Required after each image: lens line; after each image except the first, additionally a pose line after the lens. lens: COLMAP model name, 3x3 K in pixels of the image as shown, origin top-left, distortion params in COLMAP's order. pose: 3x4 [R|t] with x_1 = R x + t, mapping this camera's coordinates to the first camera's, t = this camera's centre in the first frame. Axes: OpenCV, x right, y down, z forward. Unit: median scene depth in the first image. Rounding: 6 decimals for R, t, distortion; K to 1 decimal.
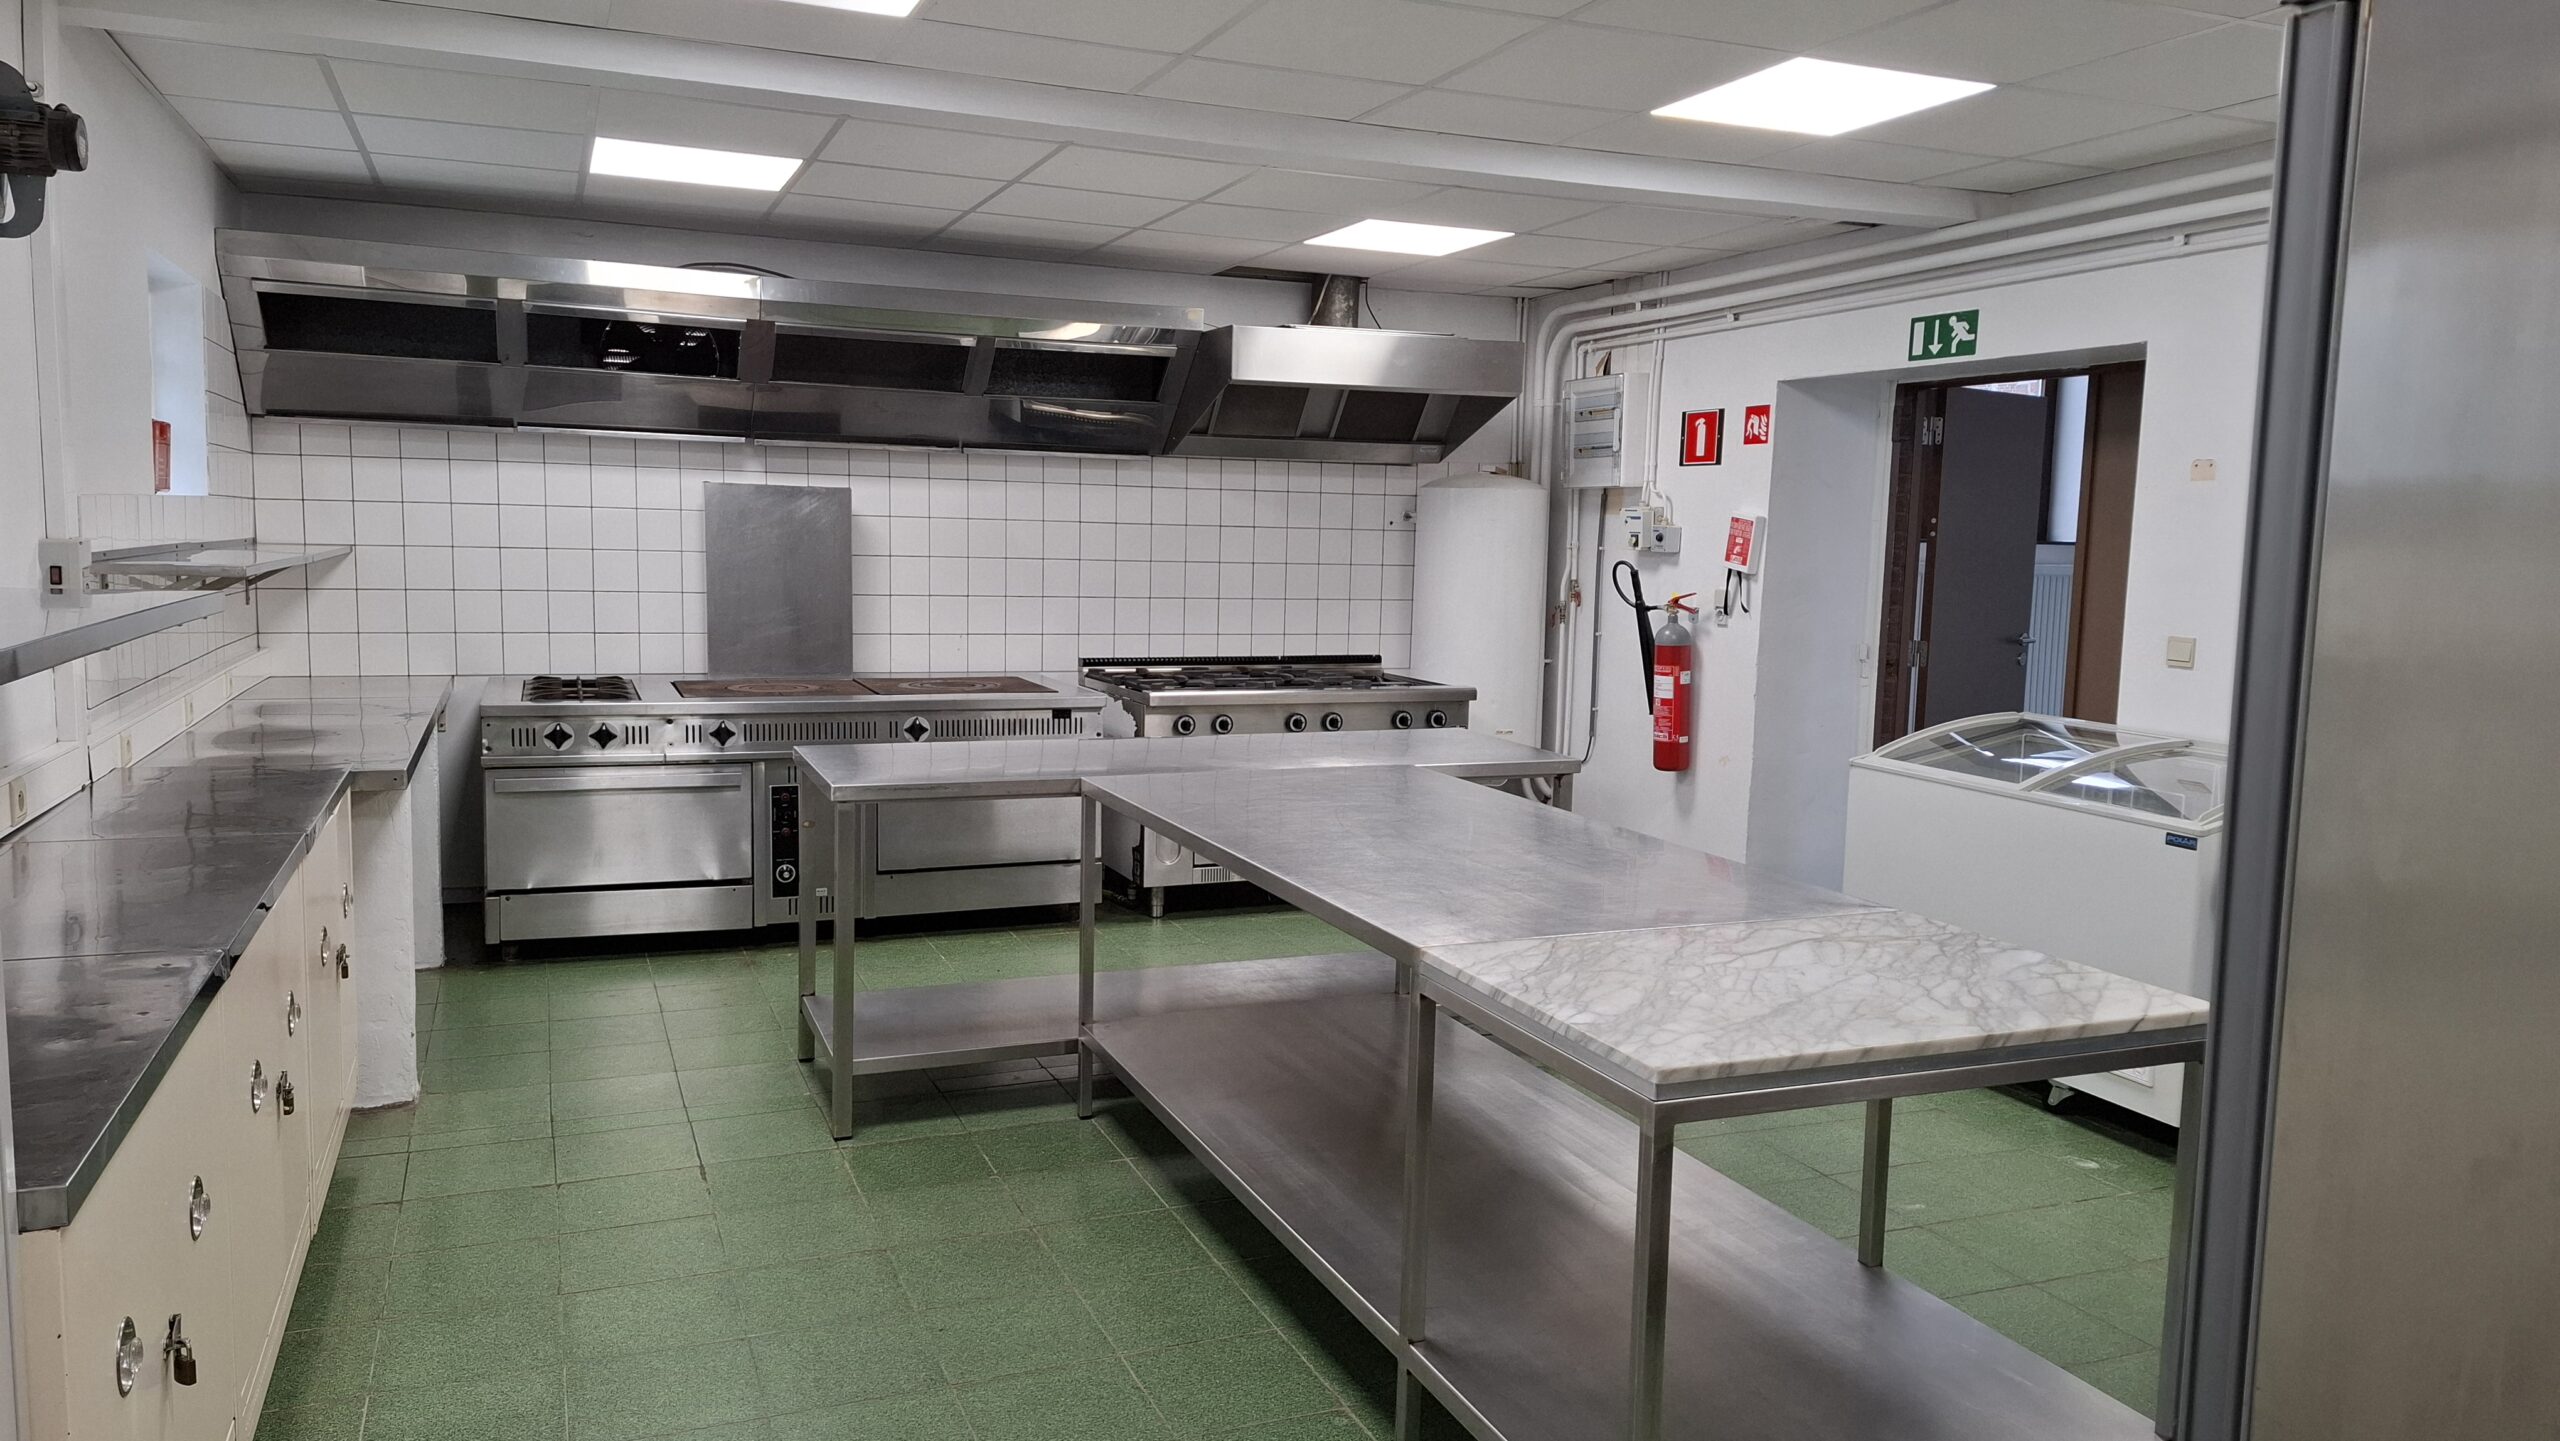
lens RADIAL K [[1777.6, 0, 1280.0], [0, 1777.6, 720.5], [0, 0, 1]] dist [0.166157, -0.218021]
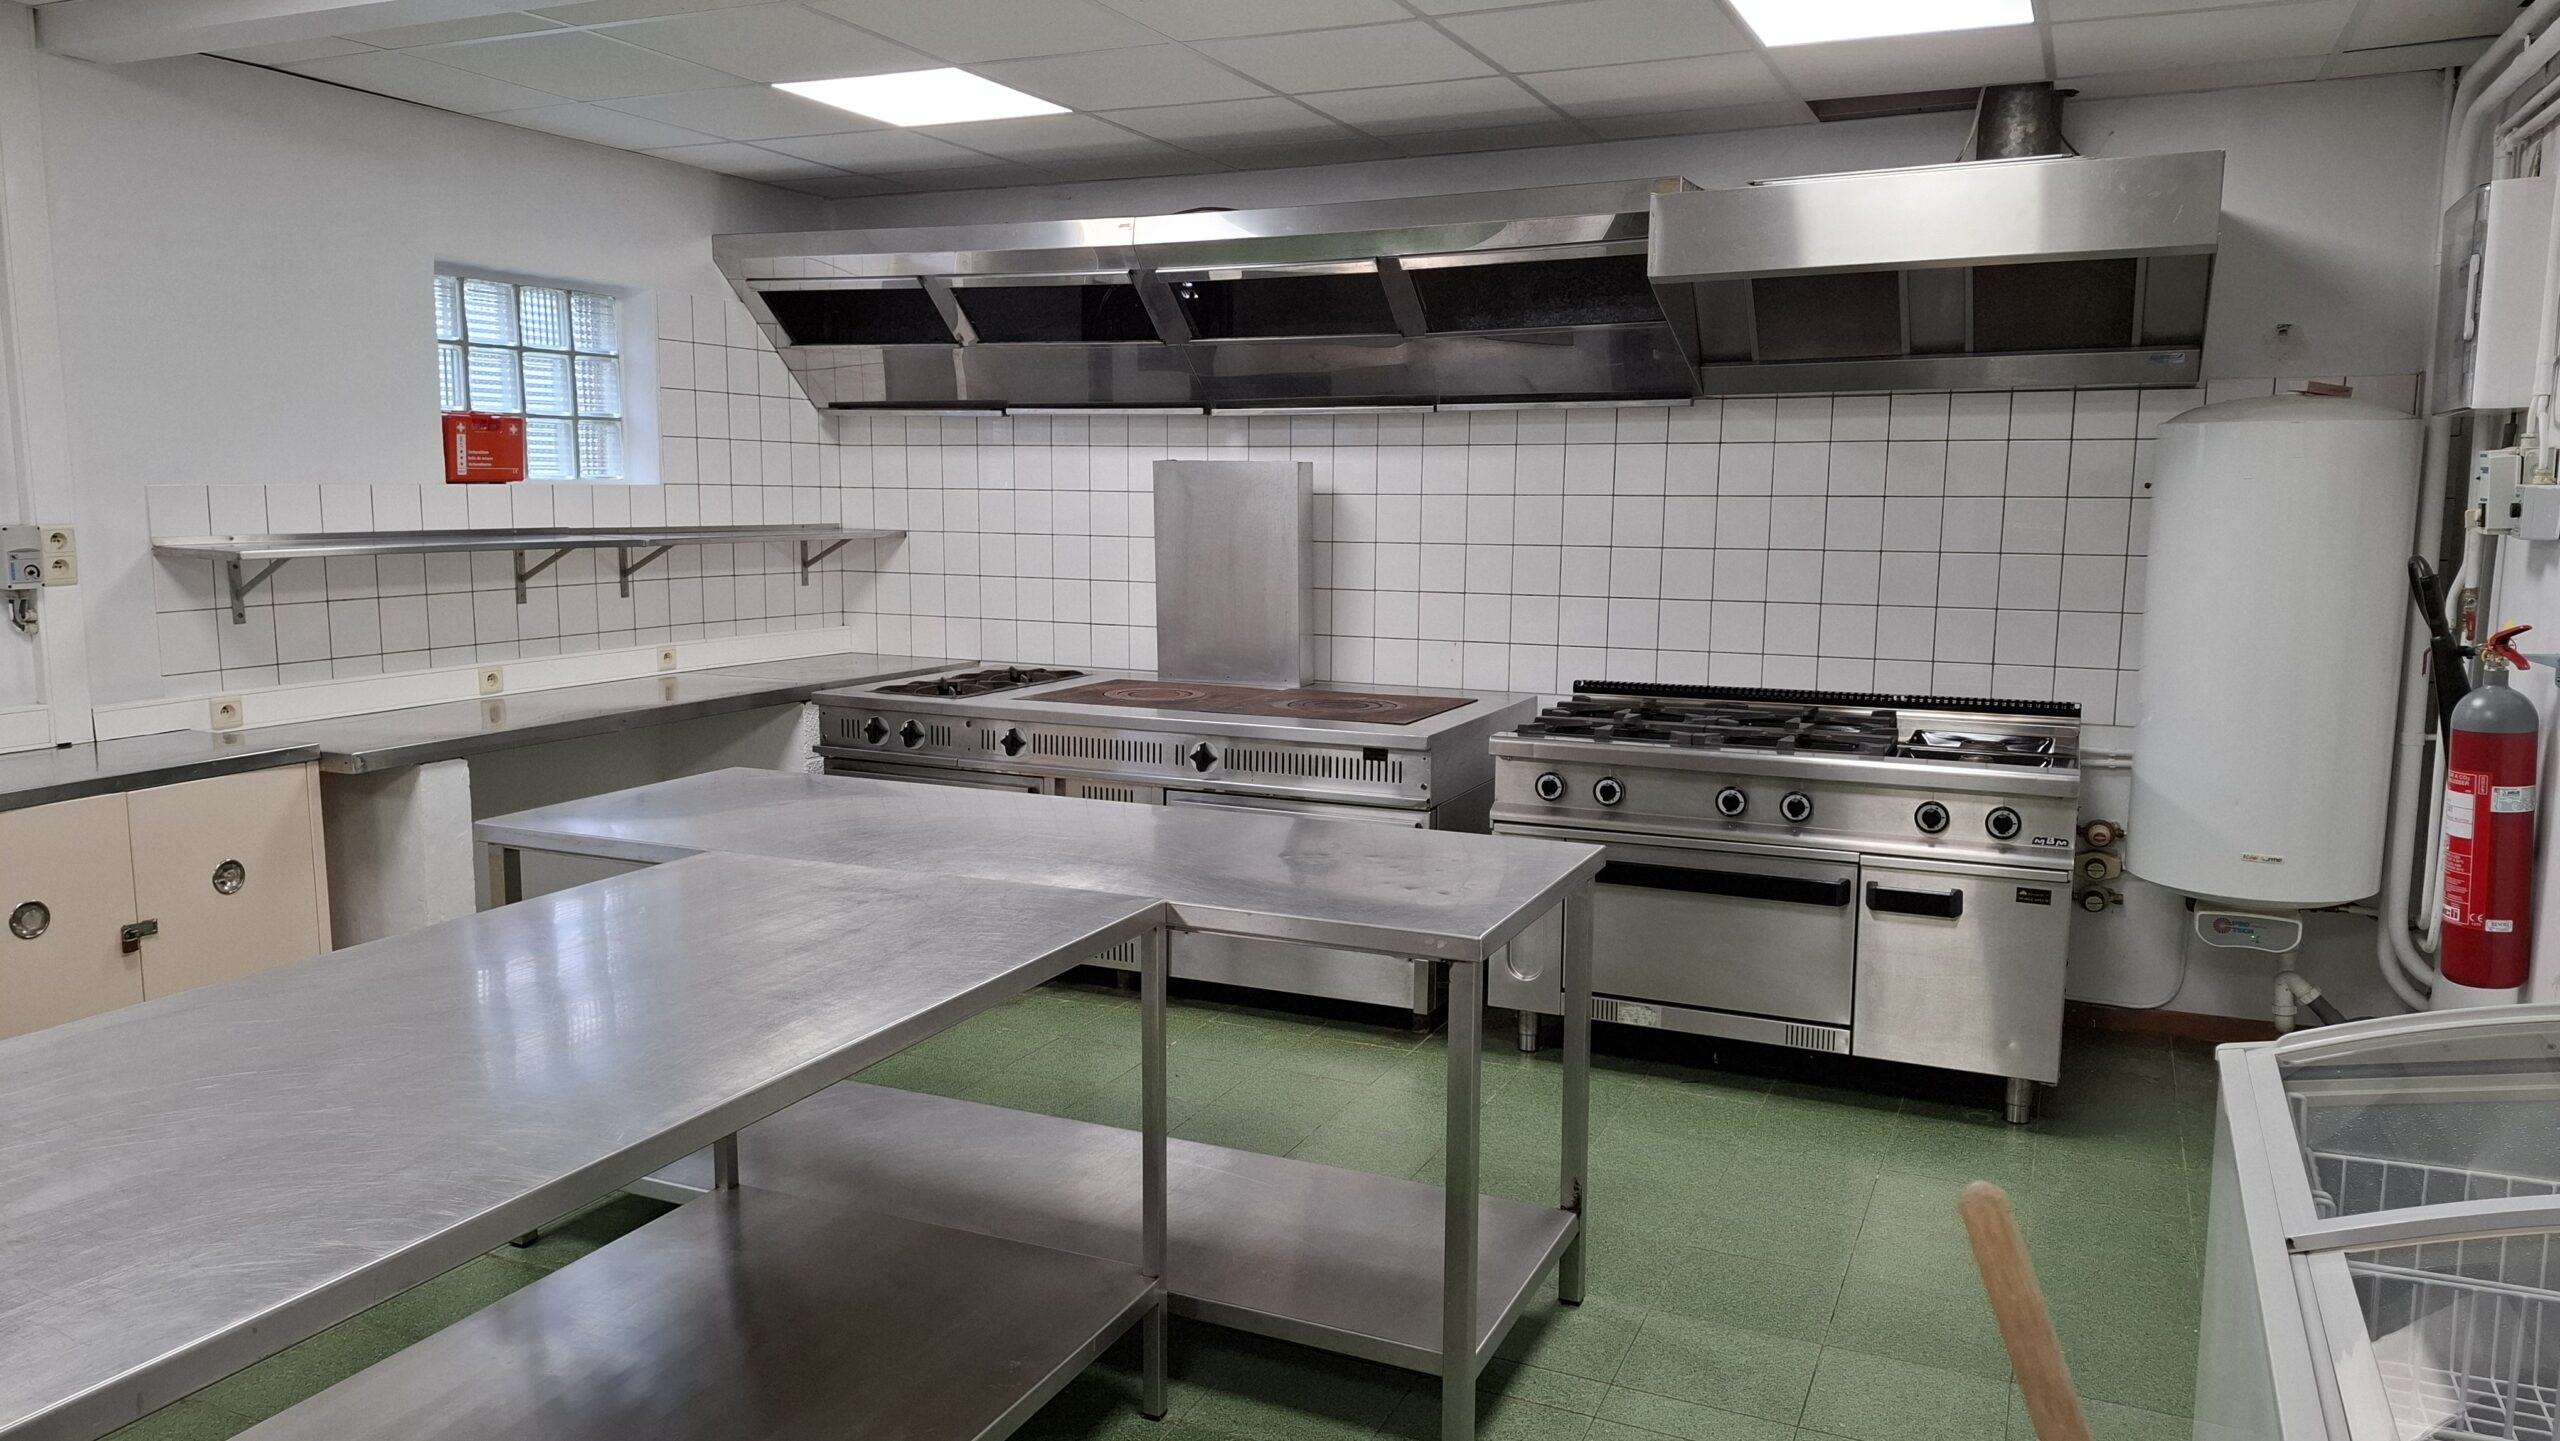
lens RADIAL K [[1777.6, 0, 1280.0], [0, 1777.6, 720.5], [0, 0, 1]] dist [0.166157, -0.218021]
pose [[0.680307, 0.079000, -0.728657, 0.357669], [-0.070188, 0.996627, 0.042522, -0.042702], [0.729559, 0.022215, 0.683557, 0.419716]]
